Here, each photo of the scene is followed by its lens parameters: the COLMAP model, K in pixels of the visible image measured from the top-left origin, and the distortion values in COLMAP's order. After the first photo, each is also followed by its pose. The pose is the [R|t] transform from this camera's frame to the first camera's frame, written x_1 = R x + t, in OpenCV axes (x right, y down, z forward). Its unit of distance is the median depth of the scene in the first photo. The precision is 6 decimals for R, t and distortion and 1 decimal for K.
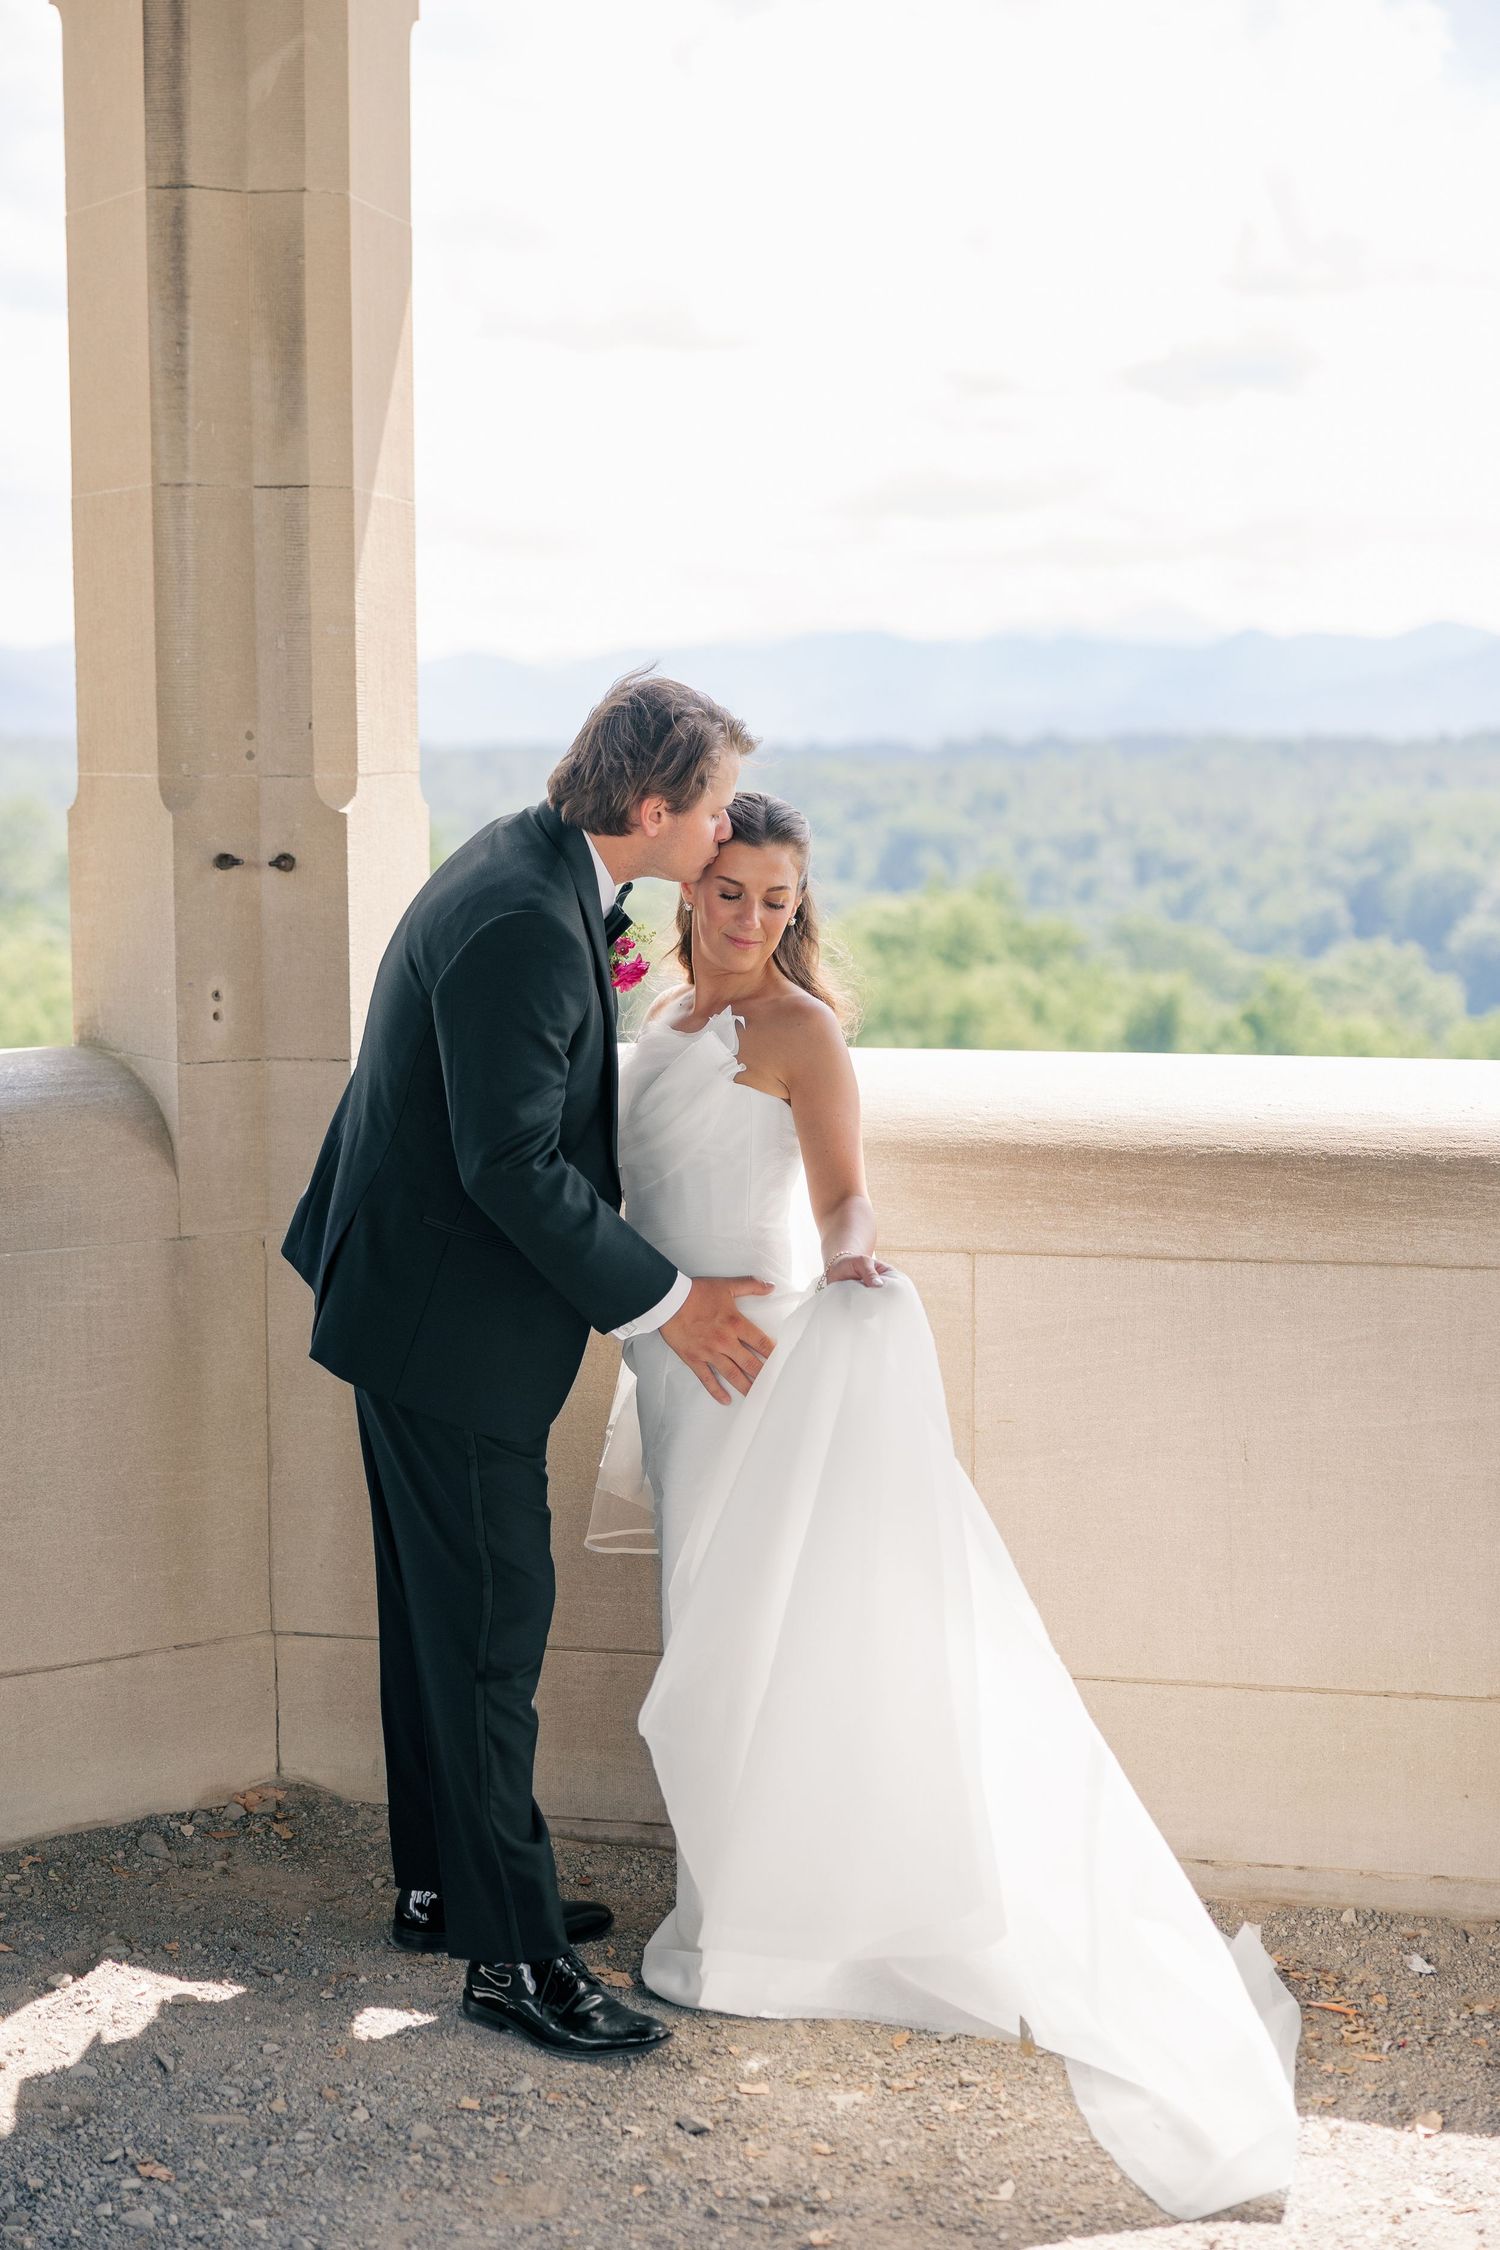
lens RADIAL K [[3340.6, 0, 750.0], [0, 3340.6, 1125.0], [0, 0, 1]] dist [-0.008334, 0.010398]
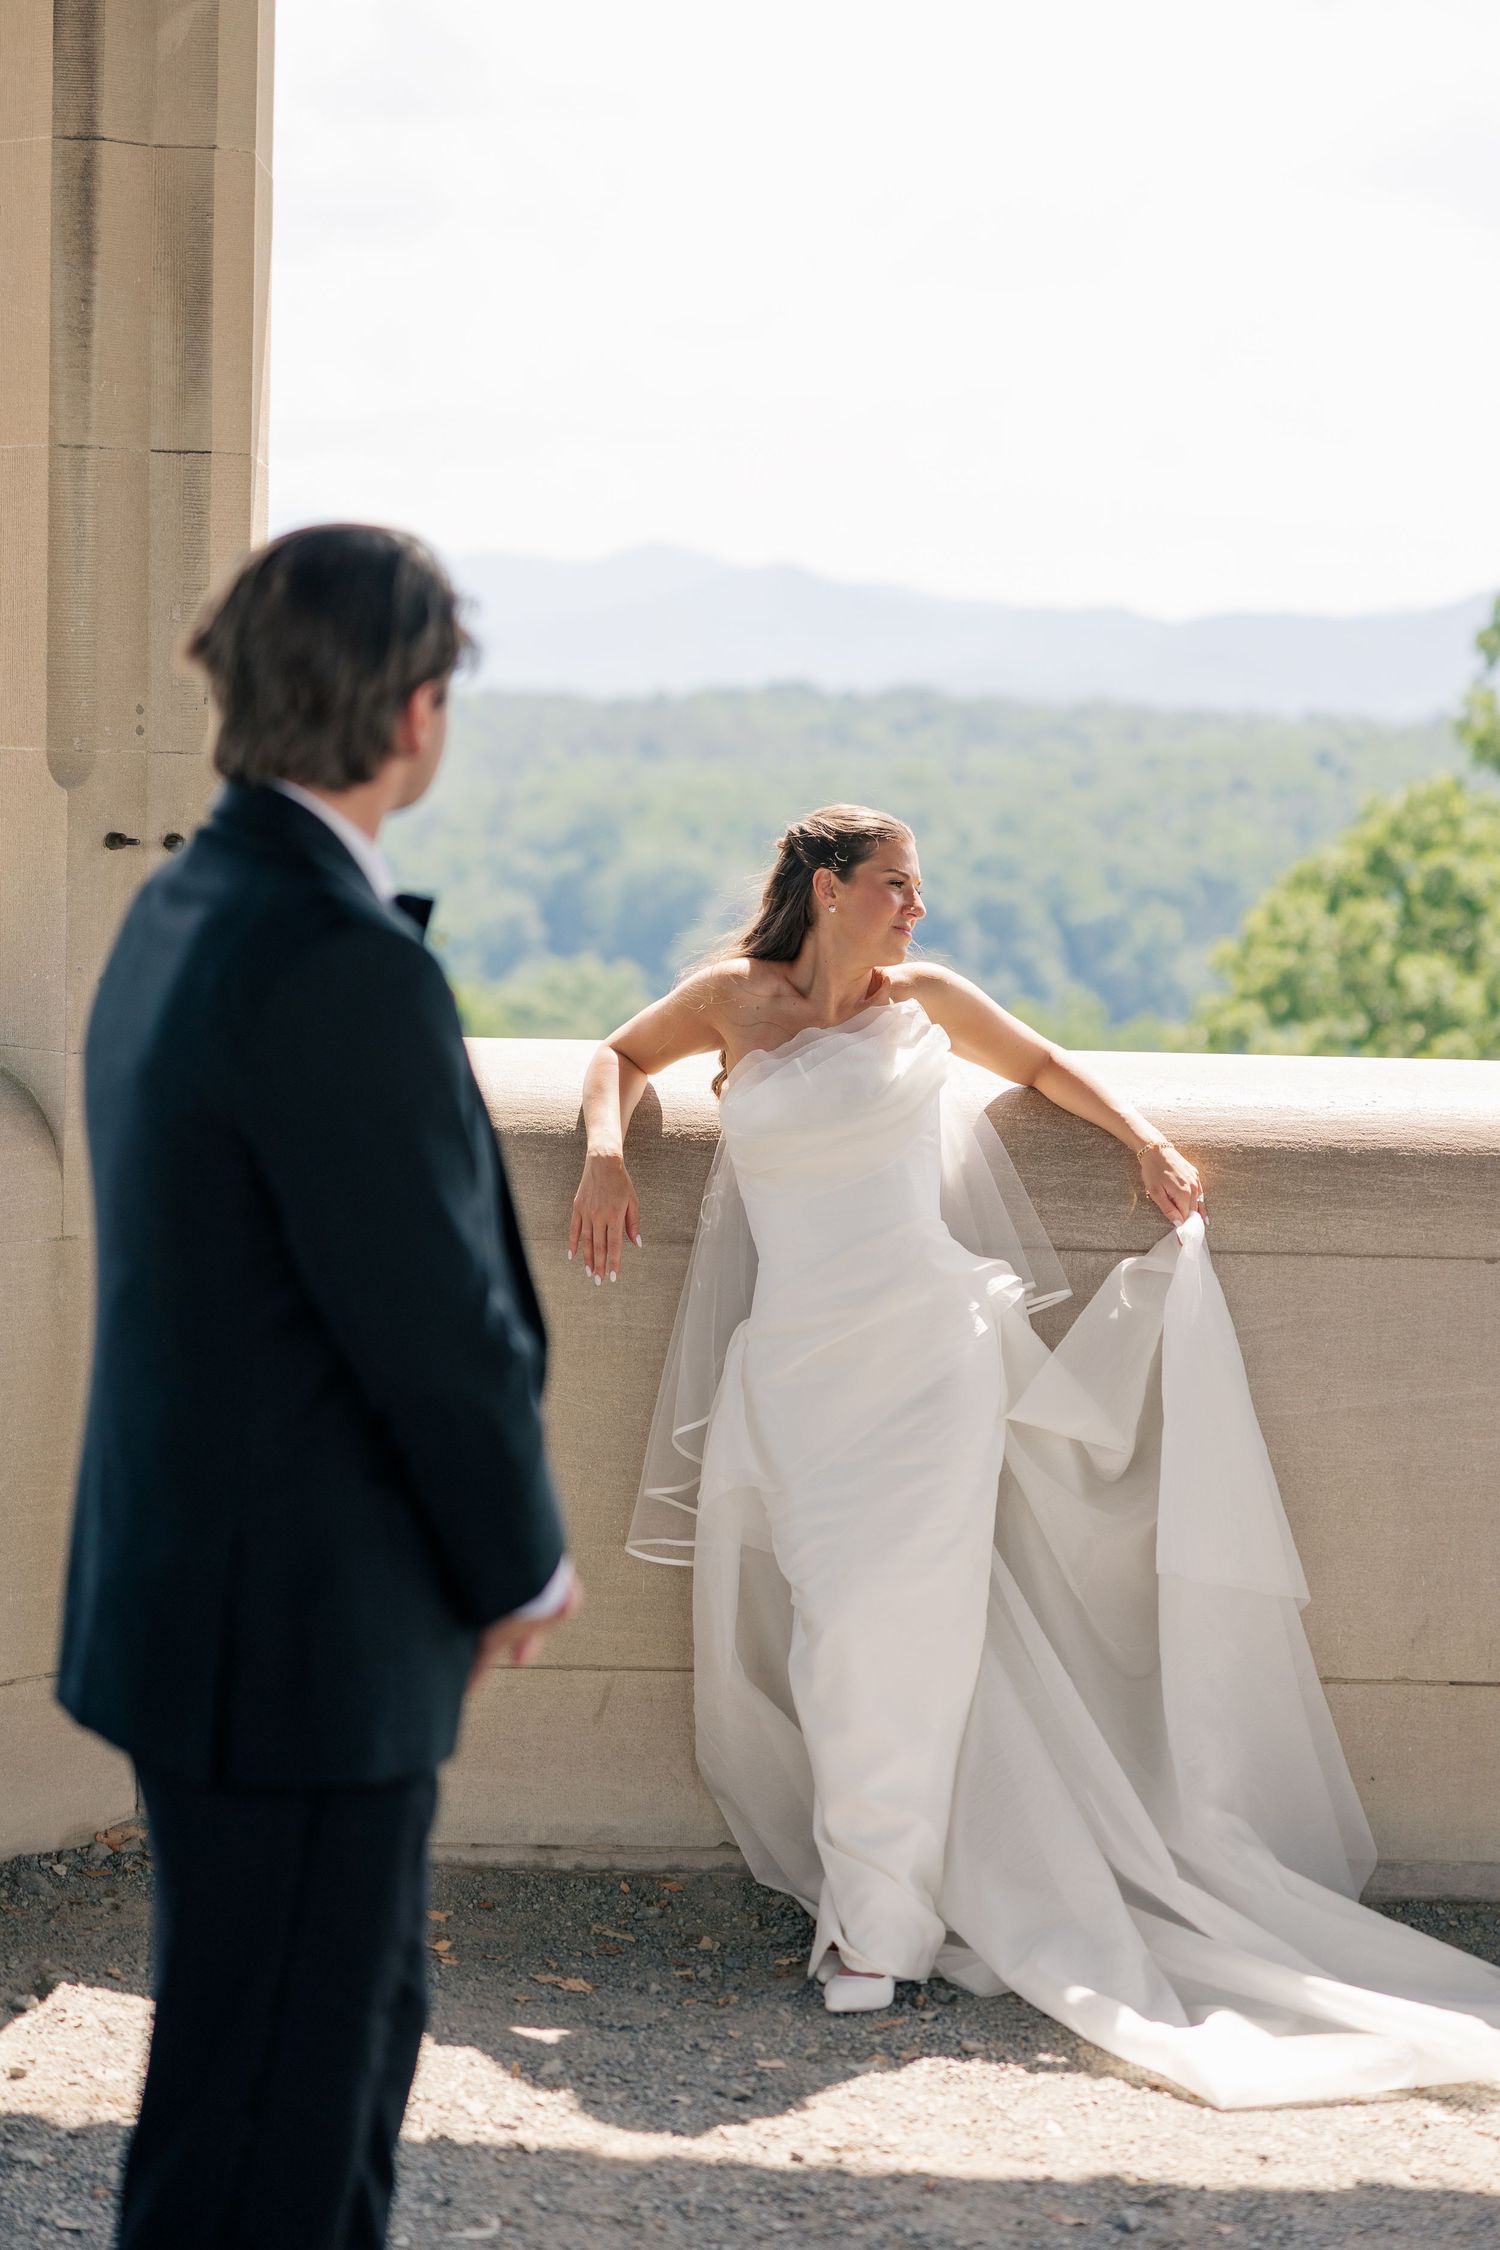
lens RADIAL K [[4580.4, 0, 687.1], [0, 4580.4, 1063.7], [0, 0, 1]] dist [-0.001170, -0.018595]
pose [[0.974336, 0.005241, 0.225039, -0.294974], [0.001933, 0.999497, -0.031646, 0.026385], [-0.225092, 0.031269, 0.973836, -0.308638]]
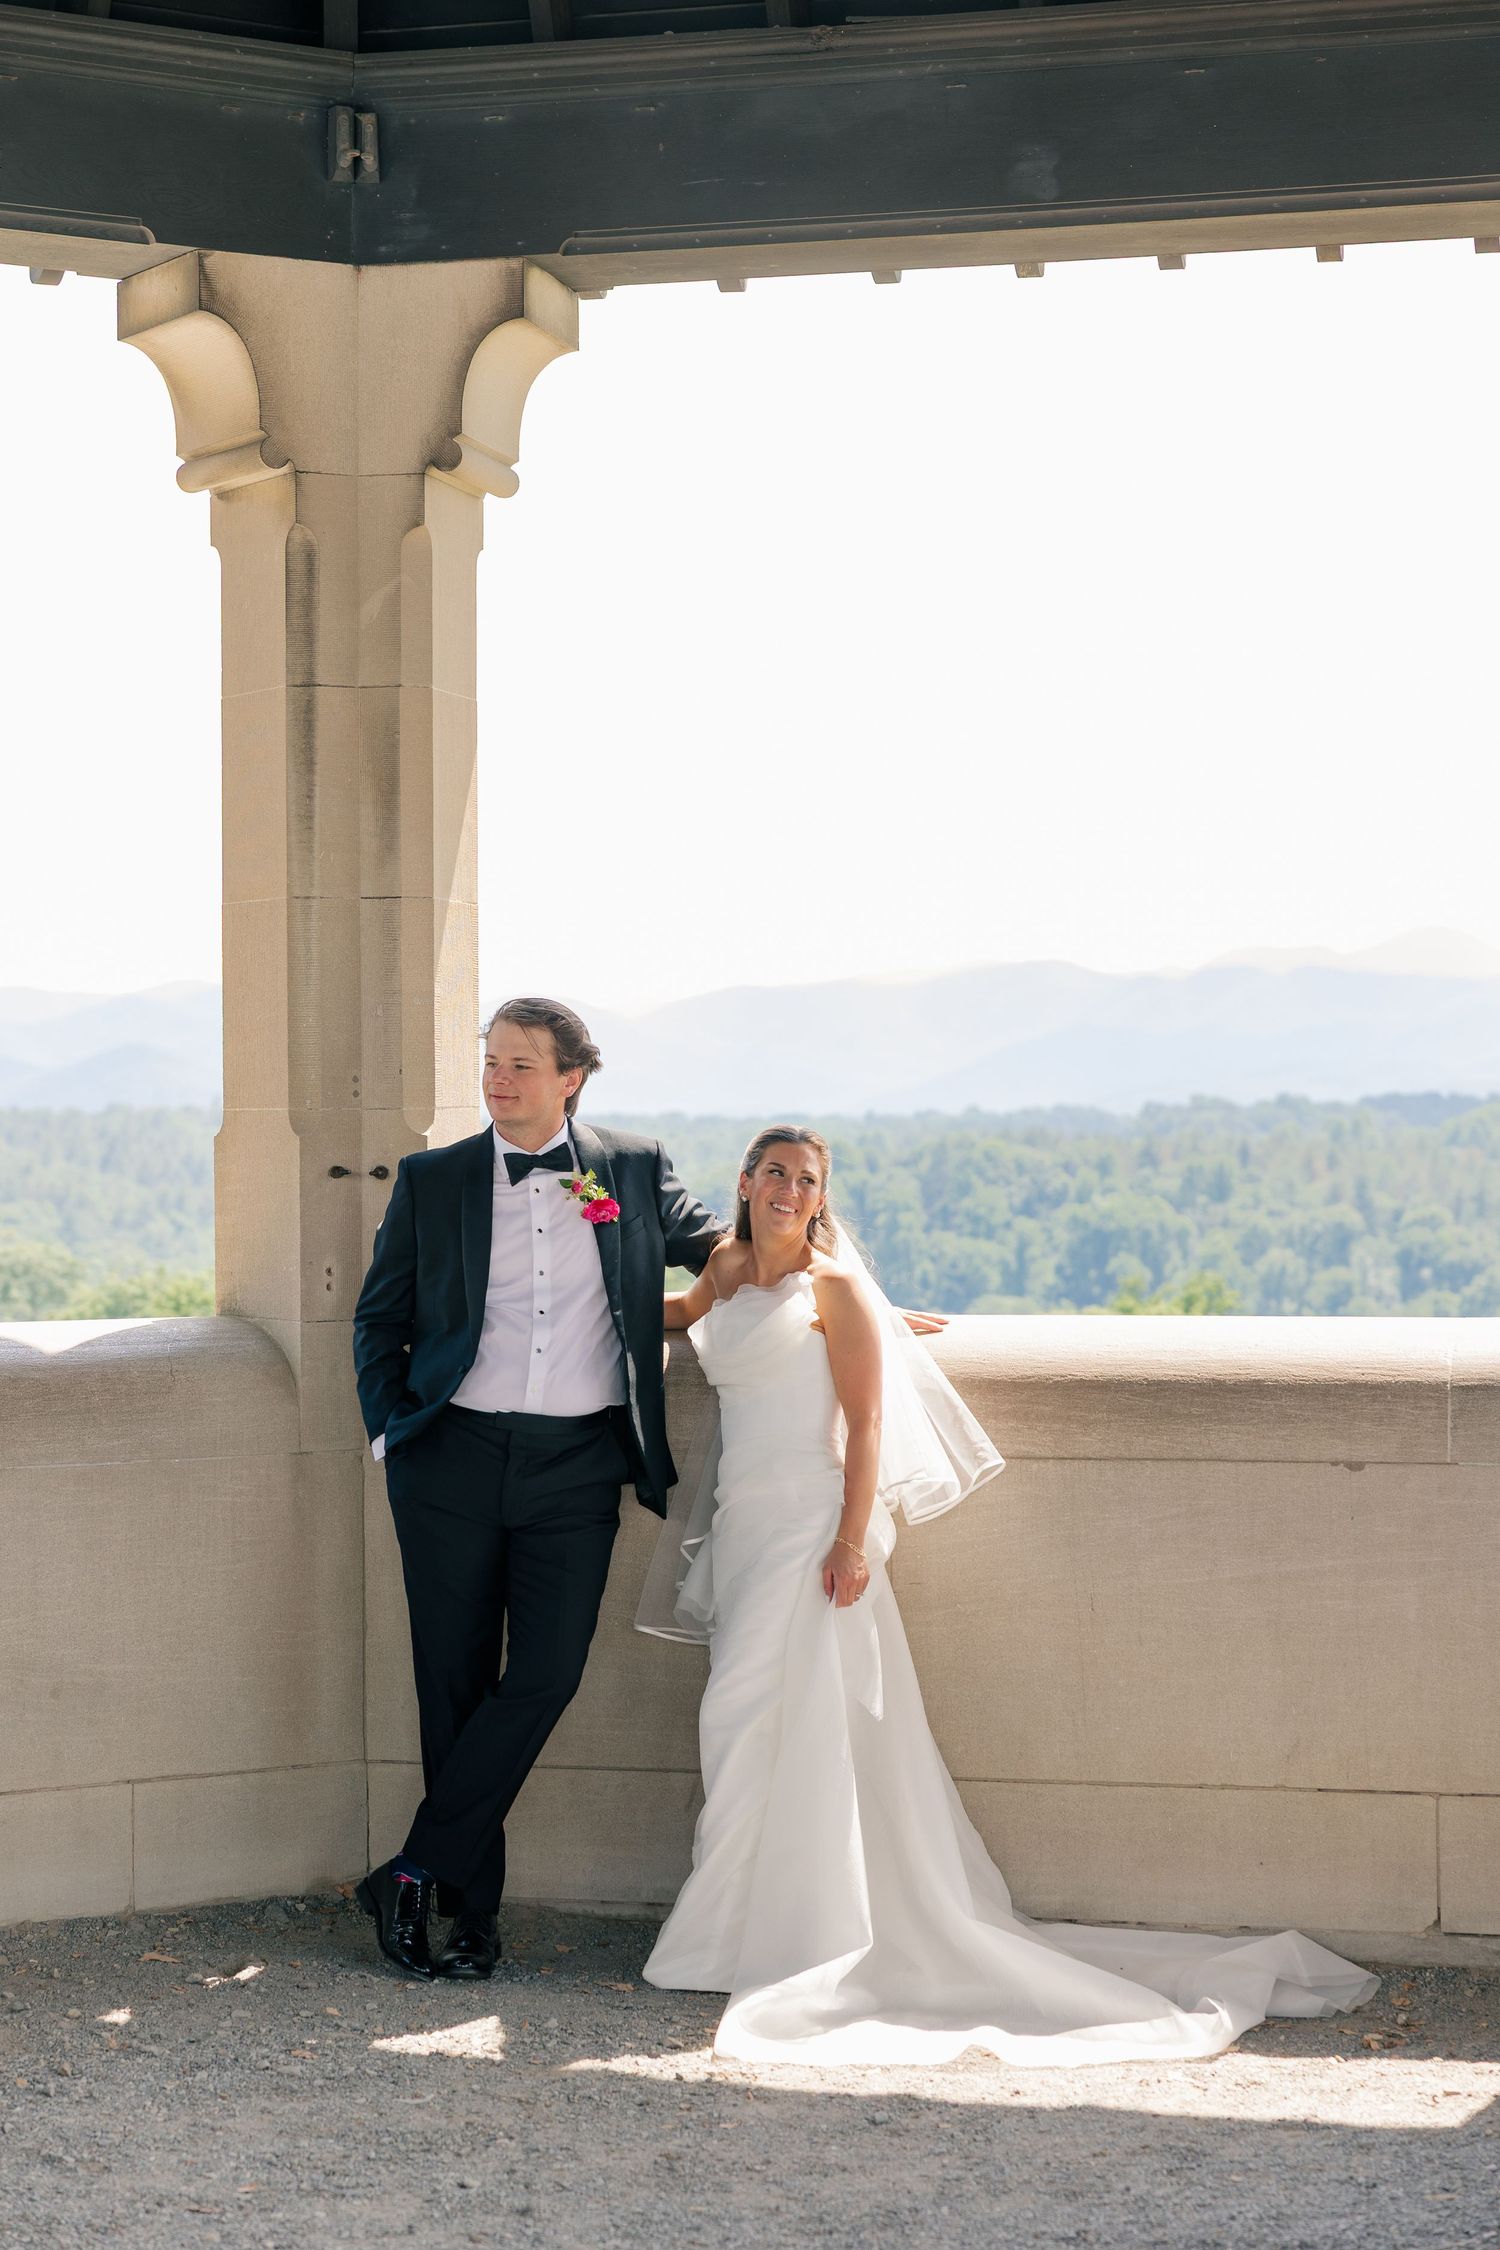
lens RADIAL K [[4698.9, 0, 593.7], [0, 4698.9, 1007.3], [0, 0, 1]] dist [-0.010676, 0.135598]
pose [[0.997648, -0.007922, -0.068085, 0.076953], [-0.001477, 0.990585, -0.136890, 0.116201], [0.068528, 0.136669, 0.988244, -0.888062]]
